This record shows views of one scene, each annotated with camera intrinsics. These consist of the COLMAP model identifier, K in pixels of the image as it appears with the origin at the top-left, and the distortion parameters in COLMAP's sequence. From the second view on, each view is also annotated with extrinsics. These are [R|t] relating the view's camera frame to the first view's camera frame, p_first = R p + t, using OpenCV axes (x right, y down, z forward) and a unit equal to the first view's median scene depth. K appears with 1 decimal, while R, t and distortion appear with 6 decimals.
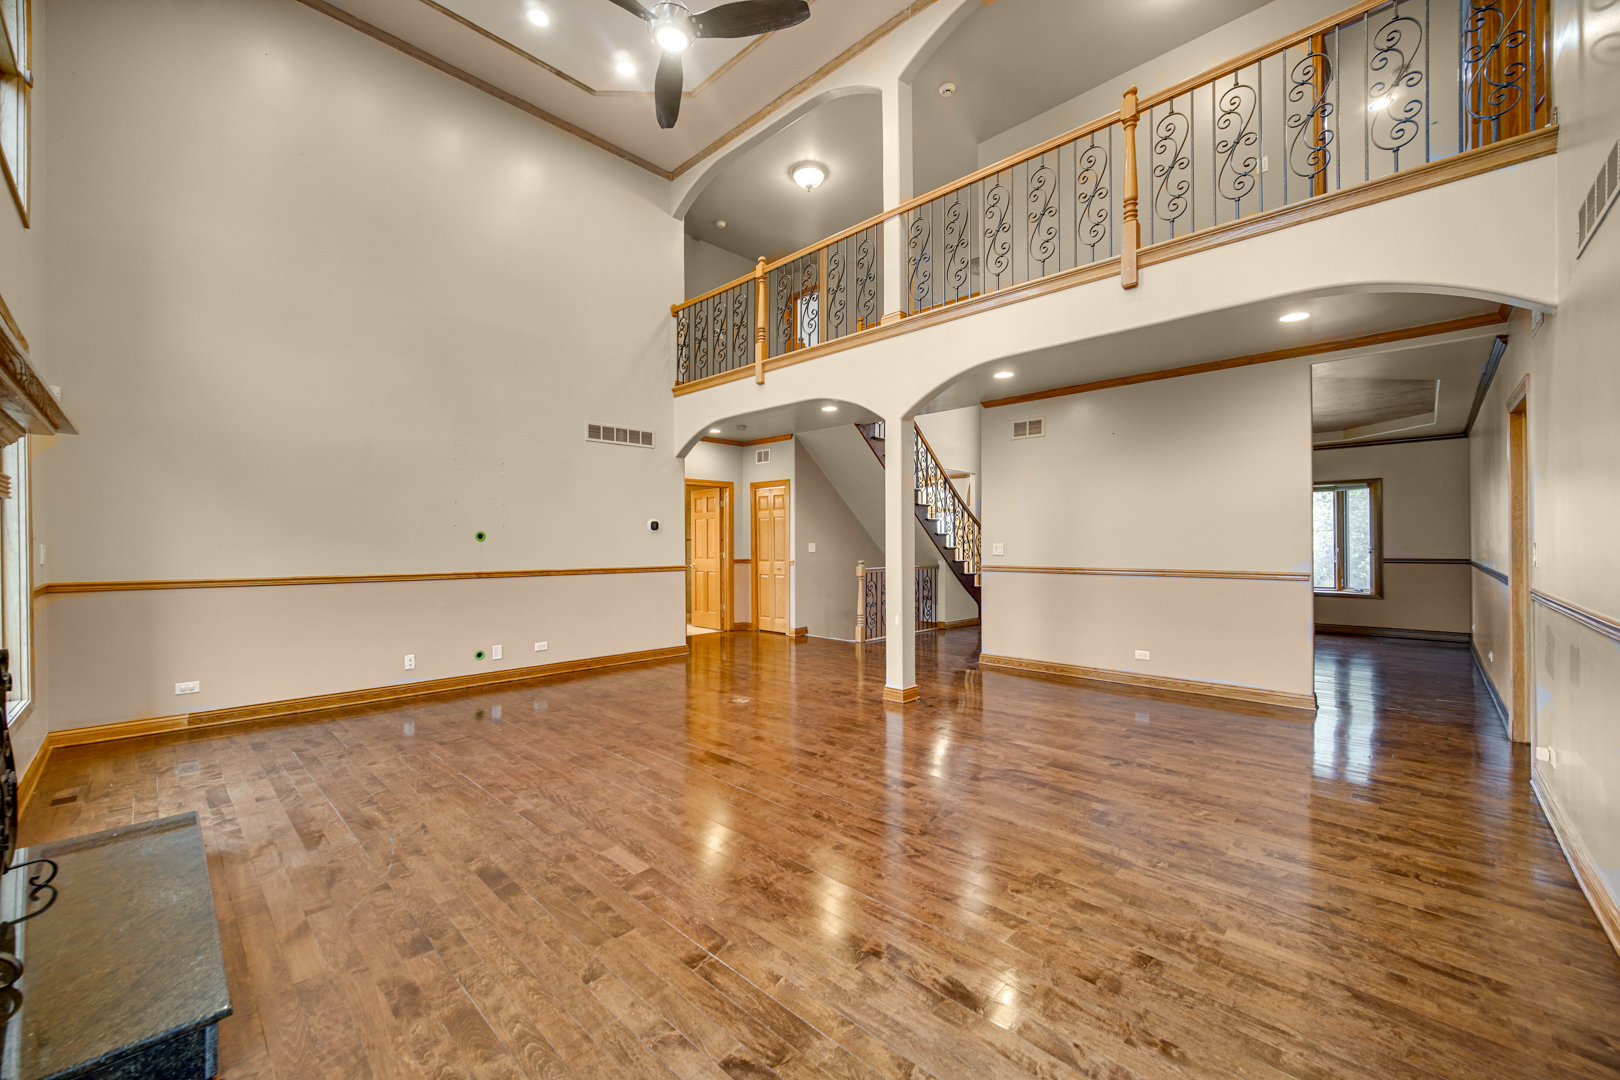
lens RADIAL K [[637.5, 0, 804.5], [0, 637.5, 540.9], [0, 0, 1]] dist [-0.000714, -0.000463]
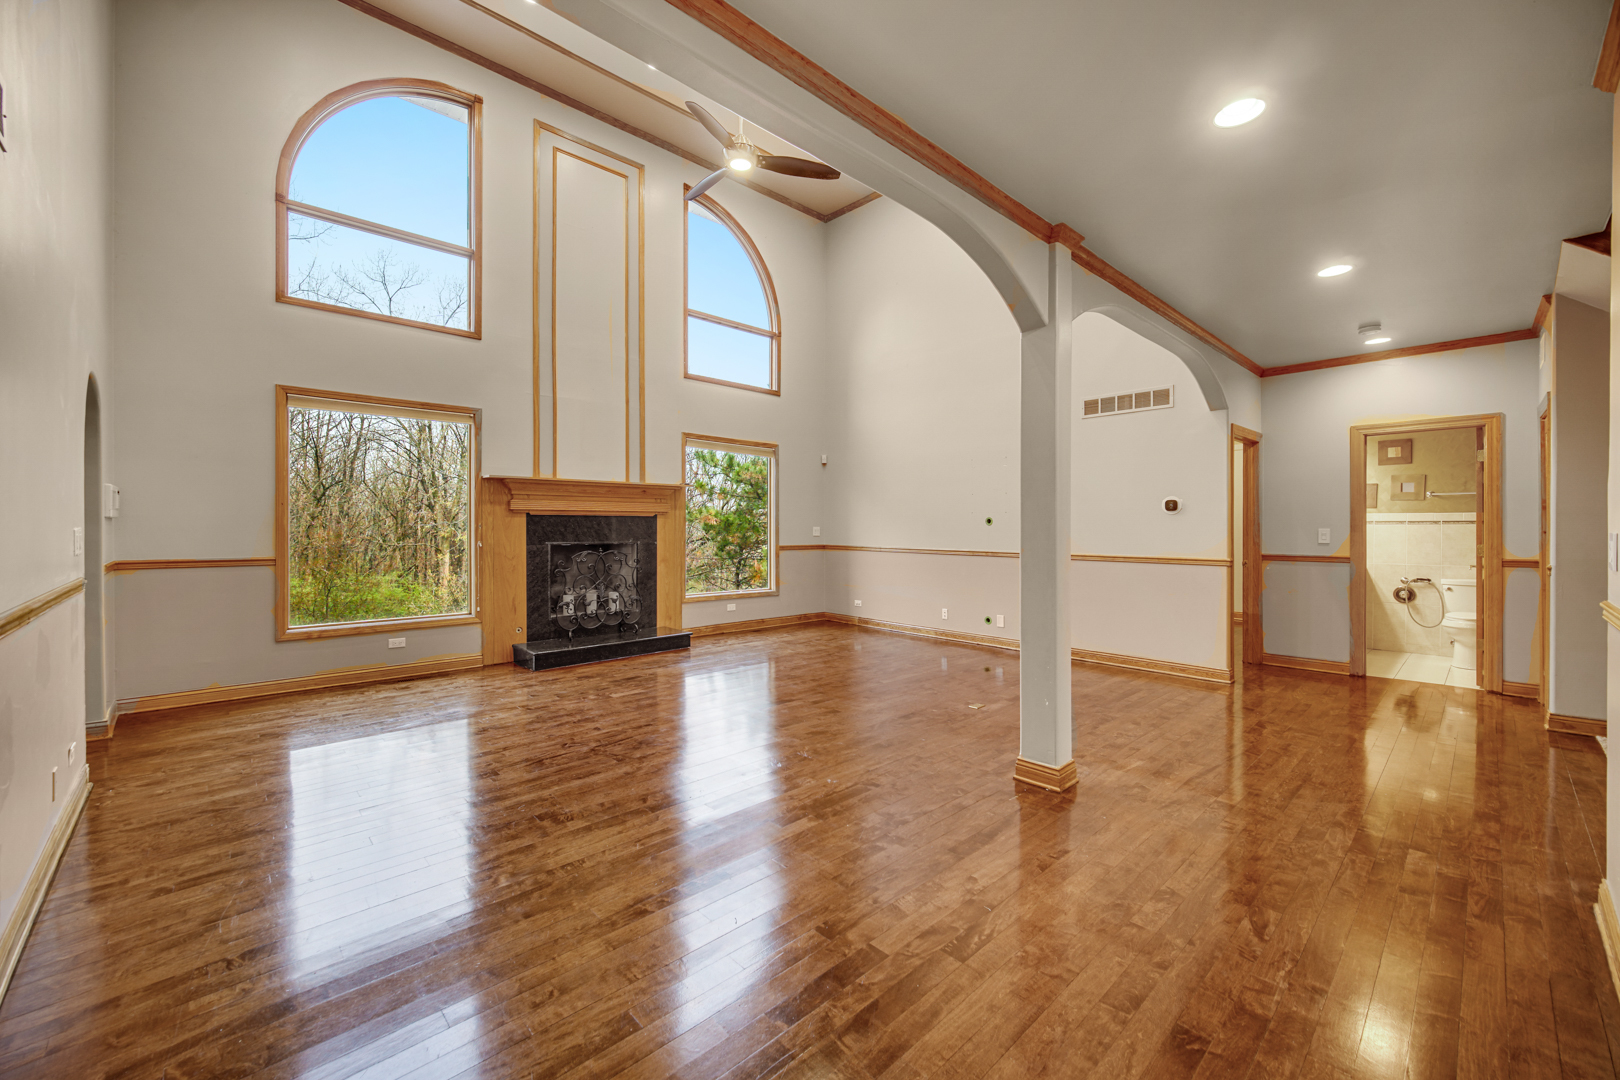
lens RADIAL K [[637.5, 0, 810.4], [0, 637.5, 532.2], [0, 0, 1]] dist [-0.000714, -0.000463]
pose [[-0.044715, 0.009636, -0.998953, 0.926133], [0.003295, 0.999949, 0.009498, 0.000969], [0.998994, -0.002866, -0.044745, 0.949558]]
